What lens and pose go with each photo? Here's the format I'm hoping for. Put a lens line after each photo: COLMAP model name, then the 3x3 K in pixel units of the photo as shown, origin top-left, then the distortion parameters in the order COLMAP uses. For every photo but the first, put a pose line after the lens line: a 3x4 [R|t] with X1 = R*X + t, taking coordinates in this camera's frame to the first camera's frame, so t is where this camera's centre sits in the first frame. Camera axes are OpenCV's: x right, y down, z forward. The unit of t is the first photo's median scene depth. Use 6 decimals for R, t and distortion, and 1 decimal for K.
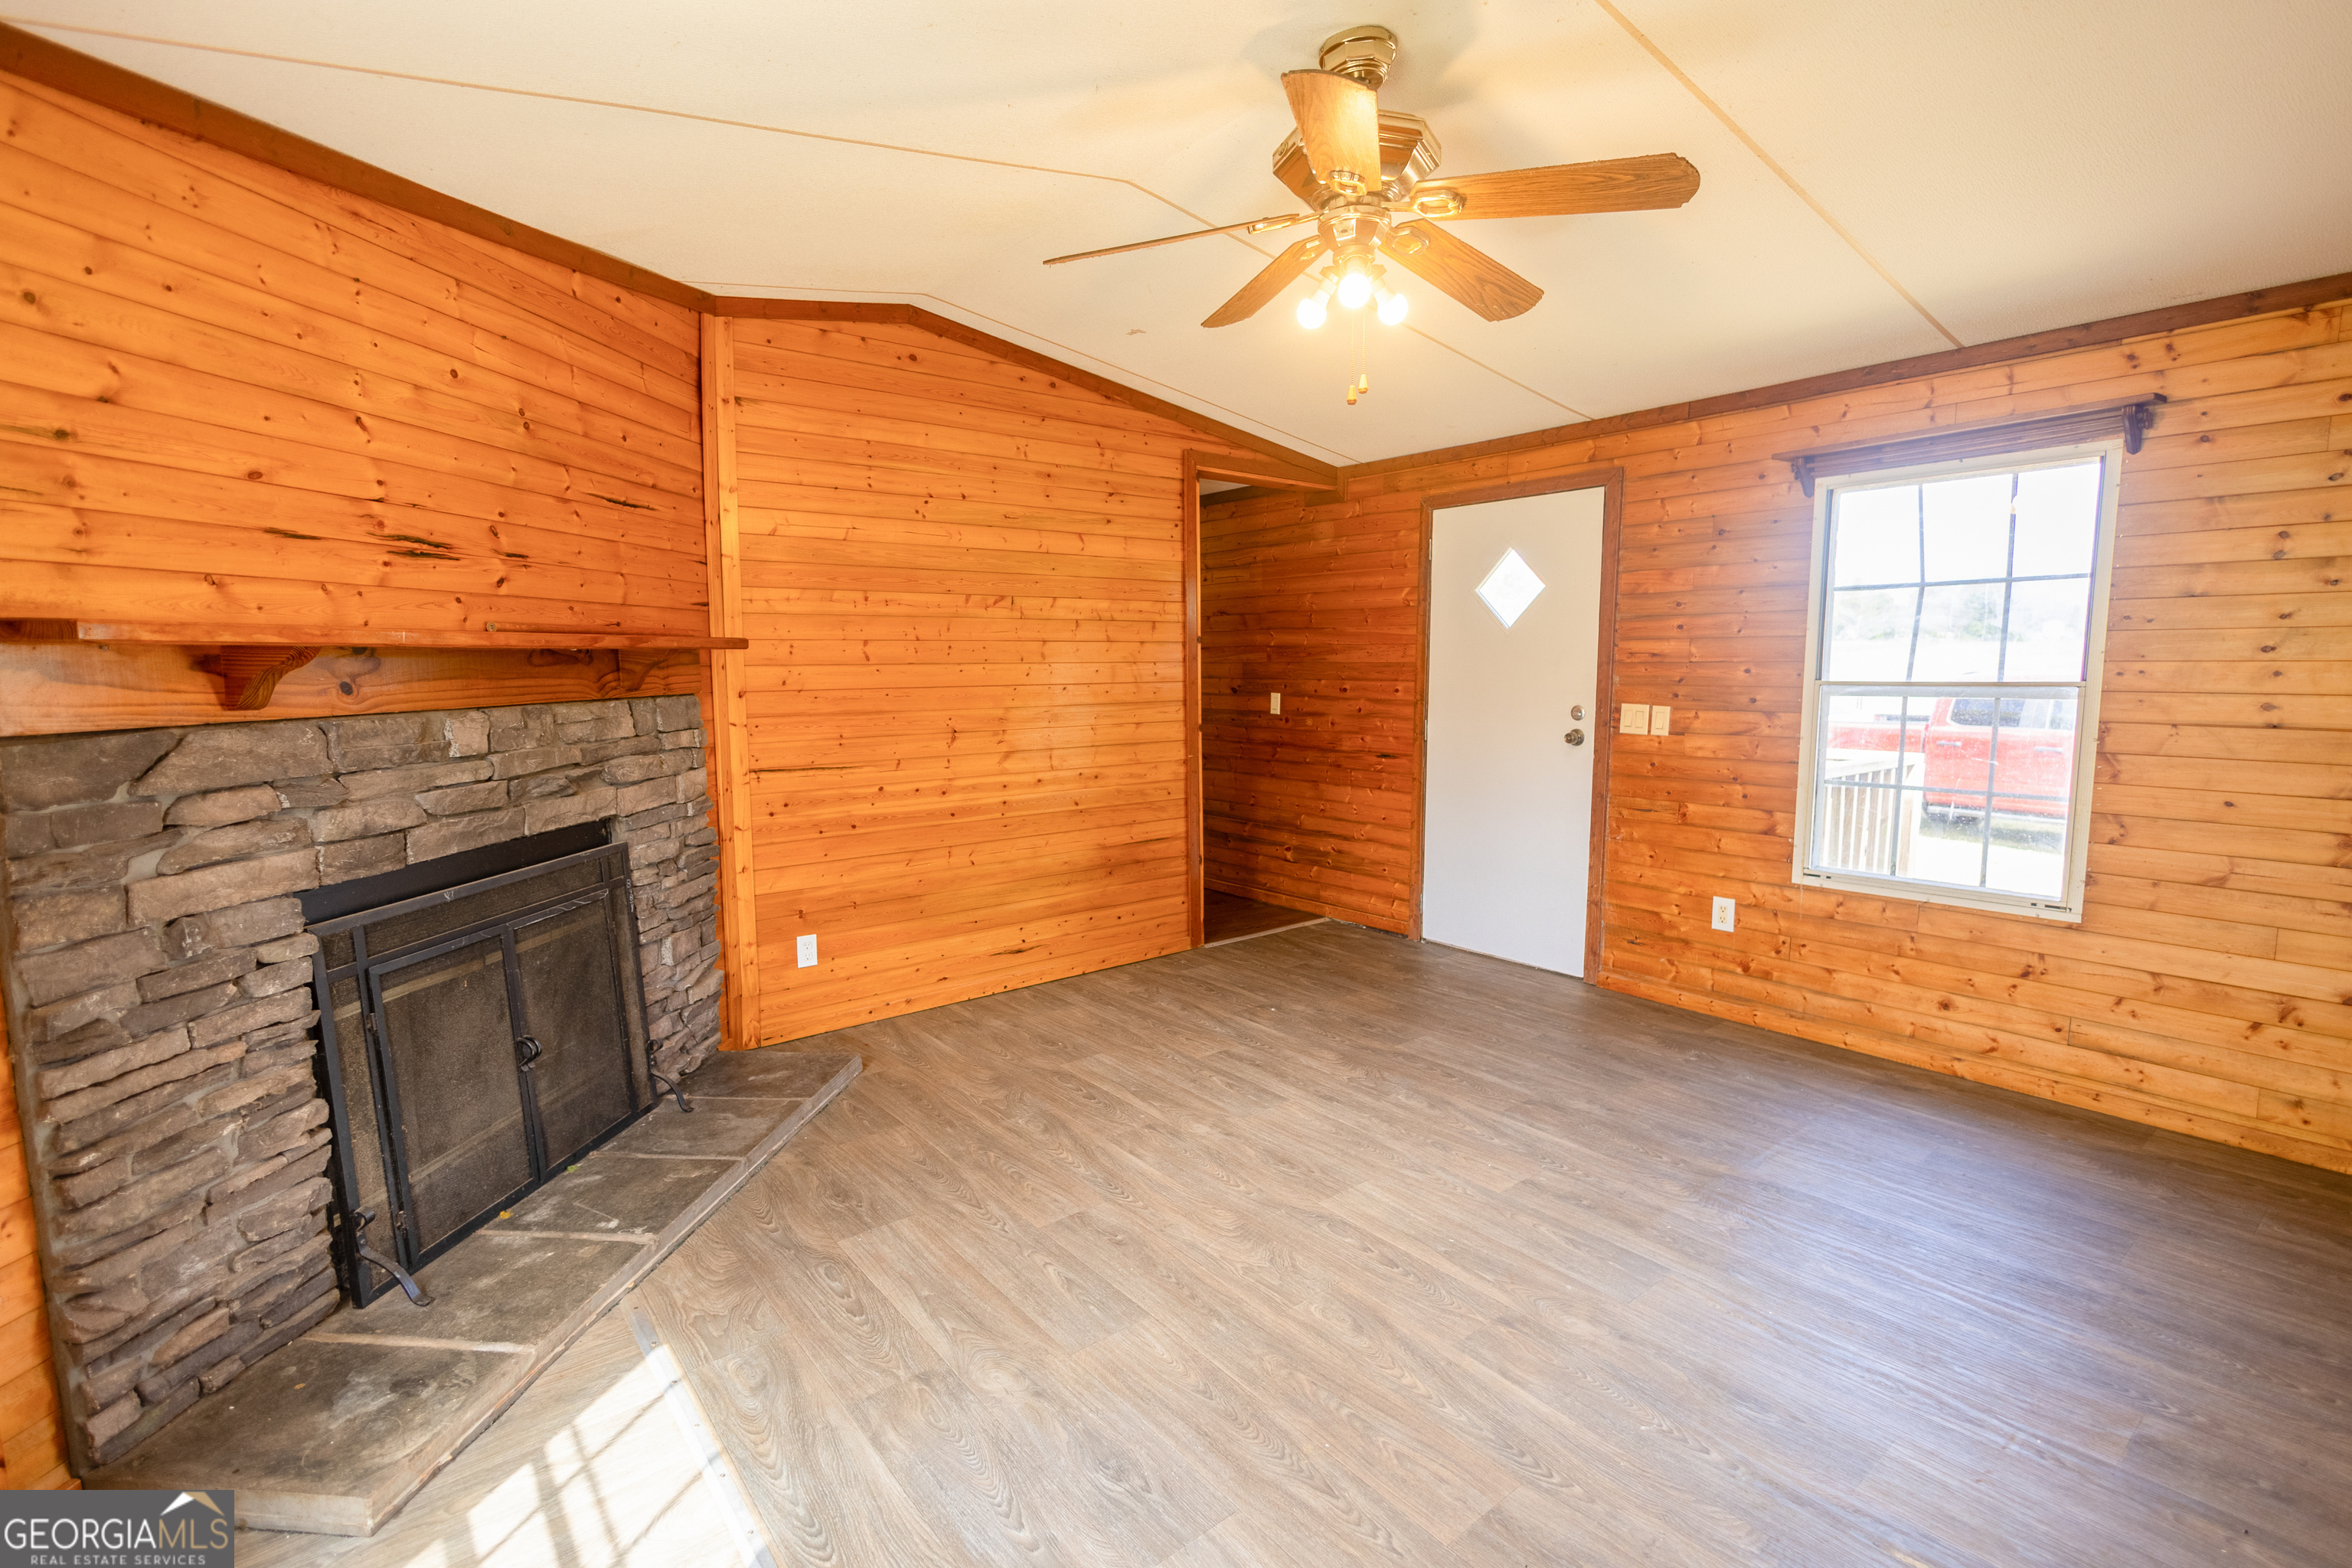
lens RADIAL K [[1085.4, 0, 1182.3], [0, 1085.4, 777.9], [0, 0, 1]] dist [0.005006, -0.002557]
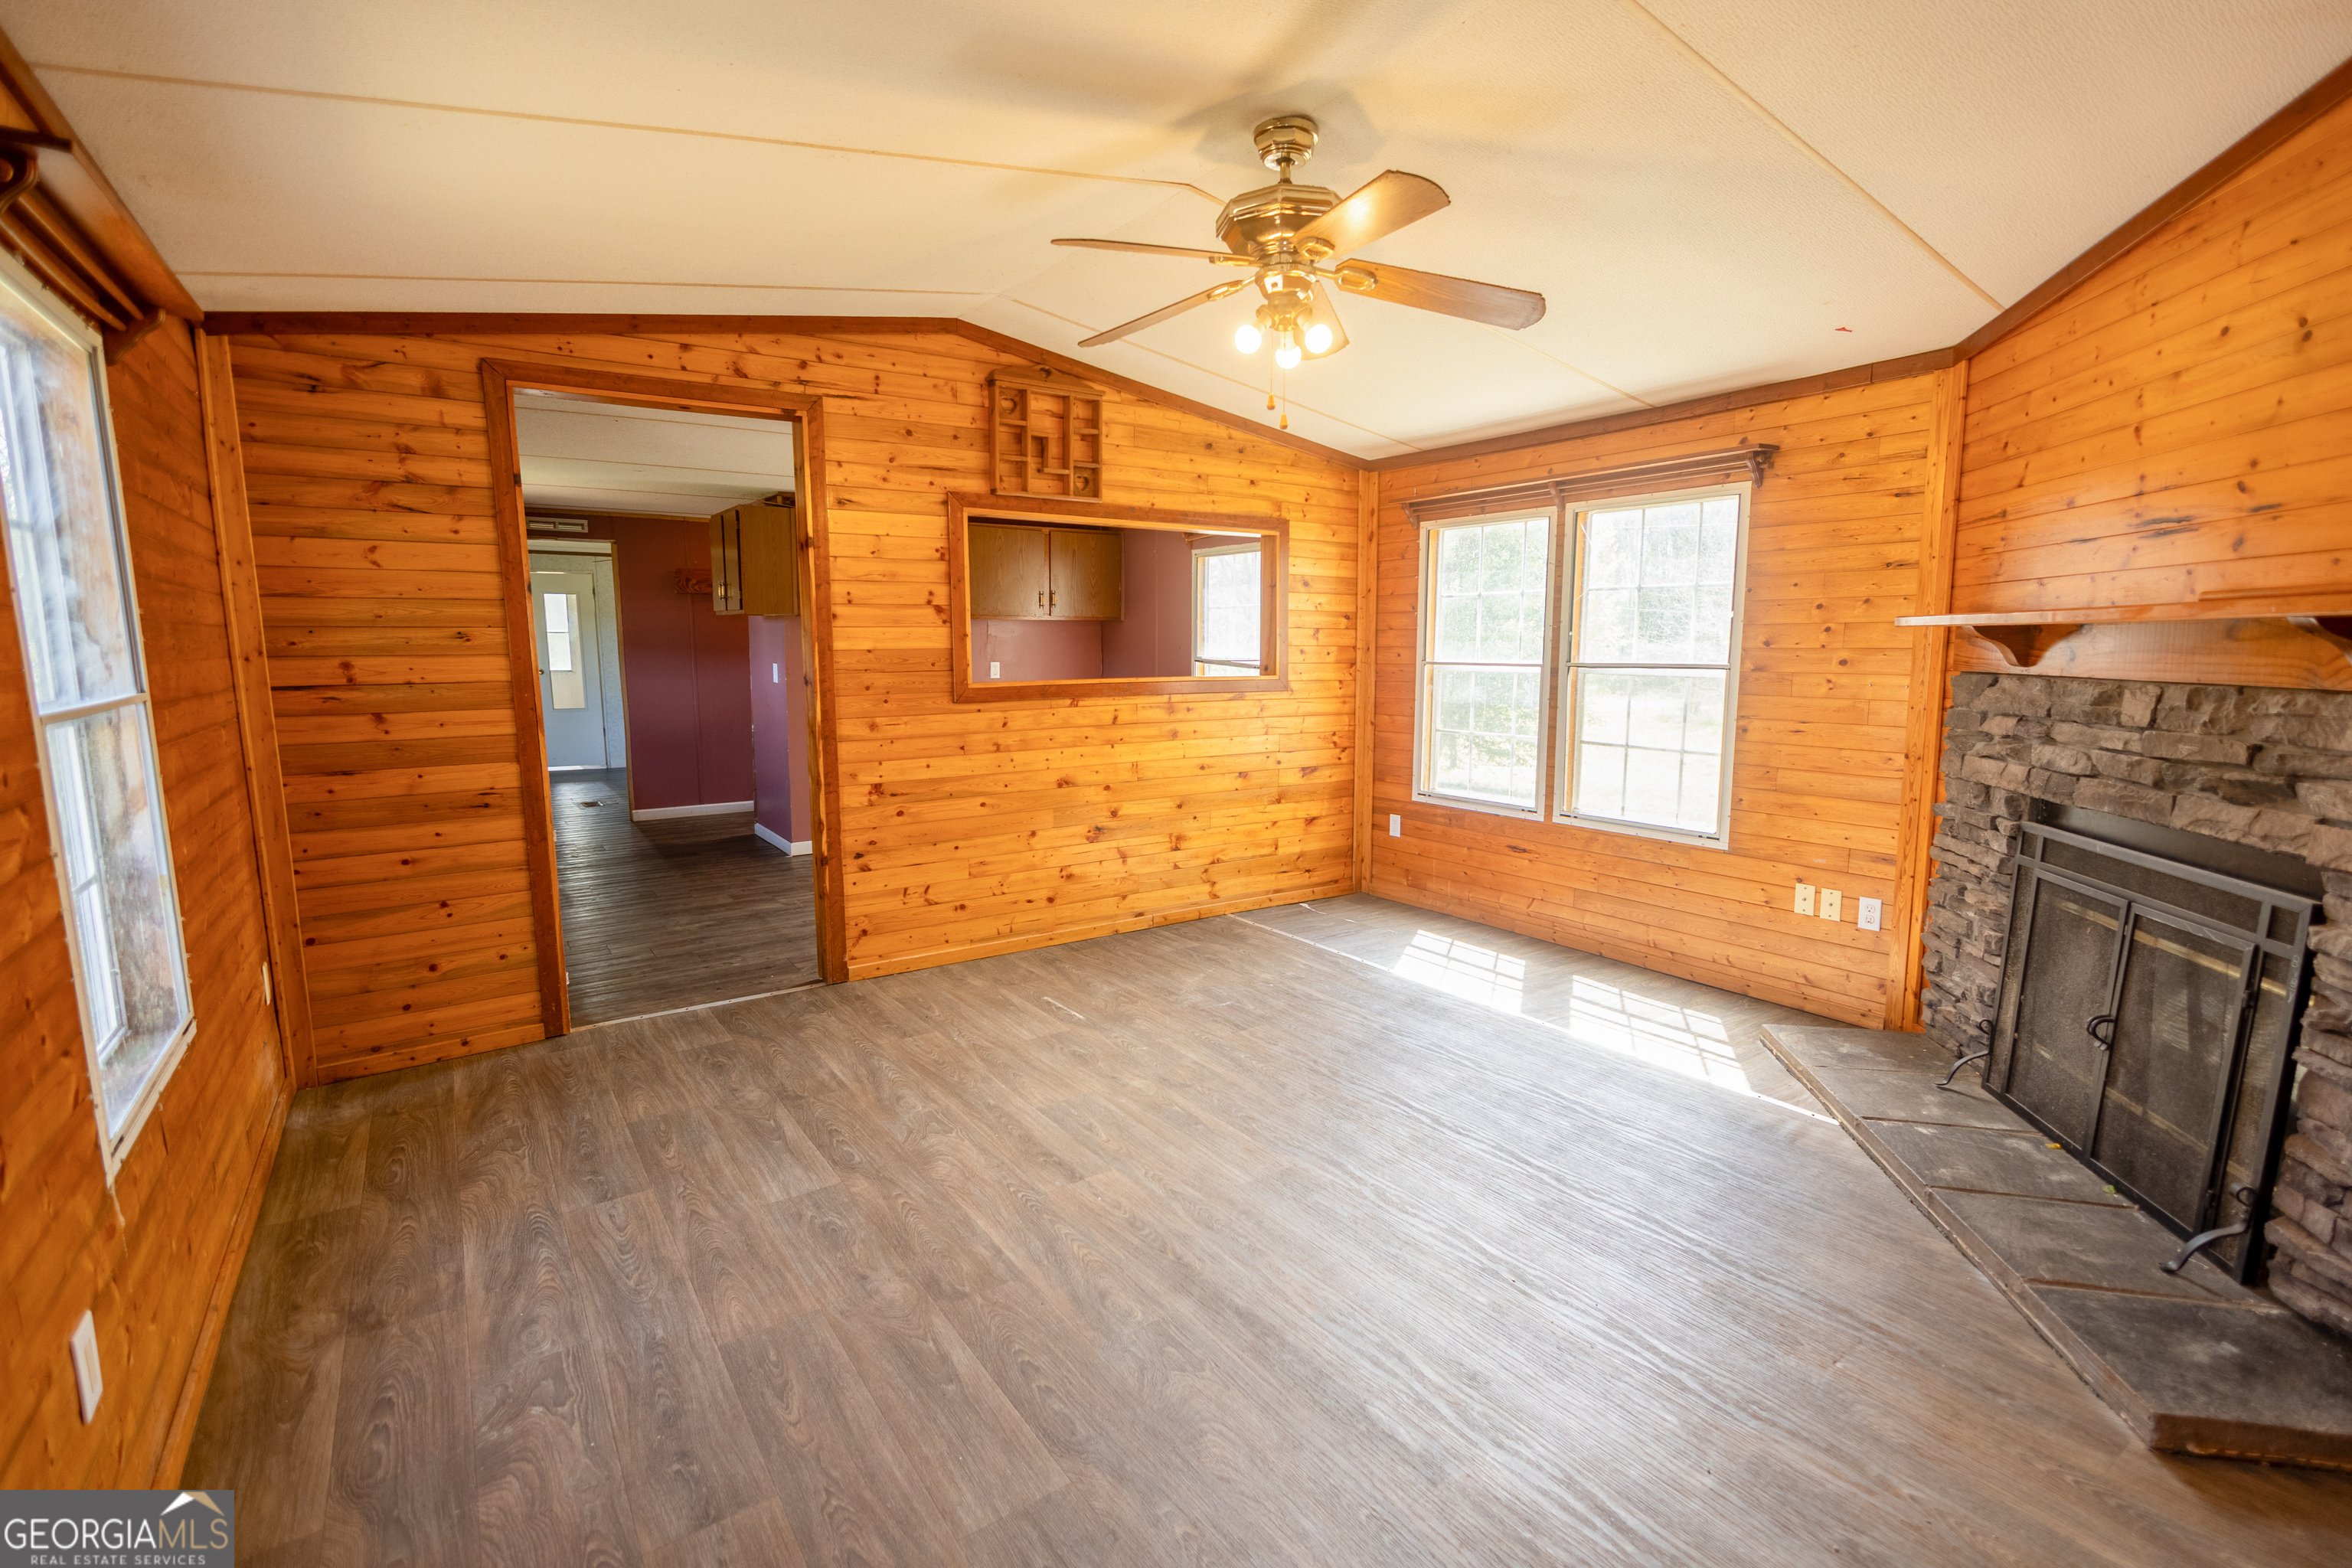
lens RADIAL K [[1085.4, 0, 1184.6], [0, 1085.4, 791.8], [0, 0, 1]] dist [0.005006, -0.002557]
pose [[-0.998133, -0.001308, 0.061057, 0.191025], [0.013961, 0.968409, 0.248975, -0.241704], [-0.059454, 0.249362, -0.966583, 2.171998]]
